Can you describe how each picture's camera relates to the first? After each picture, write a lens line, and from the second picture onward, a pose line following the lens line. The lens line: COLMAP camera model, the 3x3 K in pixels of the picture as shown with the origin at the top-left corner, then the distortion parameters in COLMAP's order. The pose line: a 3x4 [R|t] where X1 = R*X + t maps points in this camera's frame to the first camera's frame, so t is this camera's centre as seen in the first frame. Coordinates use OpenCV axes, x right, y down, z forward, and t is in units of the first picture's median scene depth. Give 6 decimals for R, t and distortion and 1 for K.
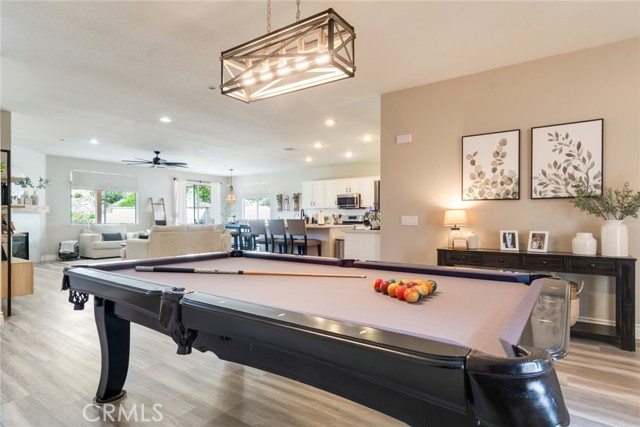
lens RADIAL K [[343.8, 0, 319.2], [0, 343.8, 219.8], [0, 0, 1]] dist [0.018930, -0.004357]
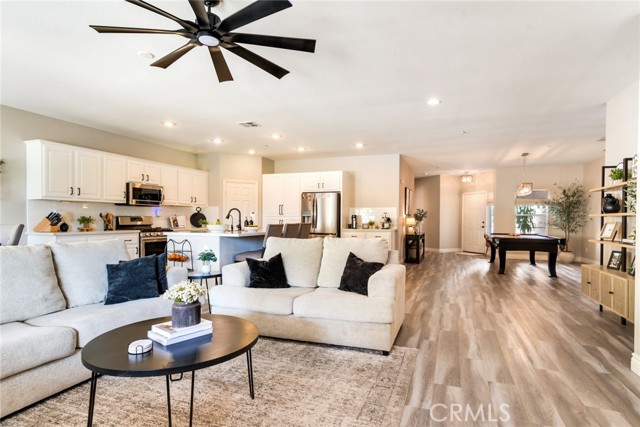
lens RADIAL K [[343.8, 0, 321.5], [0, 343.8, 217.9], [0, 0, 1]] dist [0.018930, -0.004357]
pose [[-0.262786, -0.003409, 0.964848, -0.707695], [-0.006150, 0.999979, 0.001858, -0.013265], [-0.964835, -0.005446, -0.262801, 0.892260]]
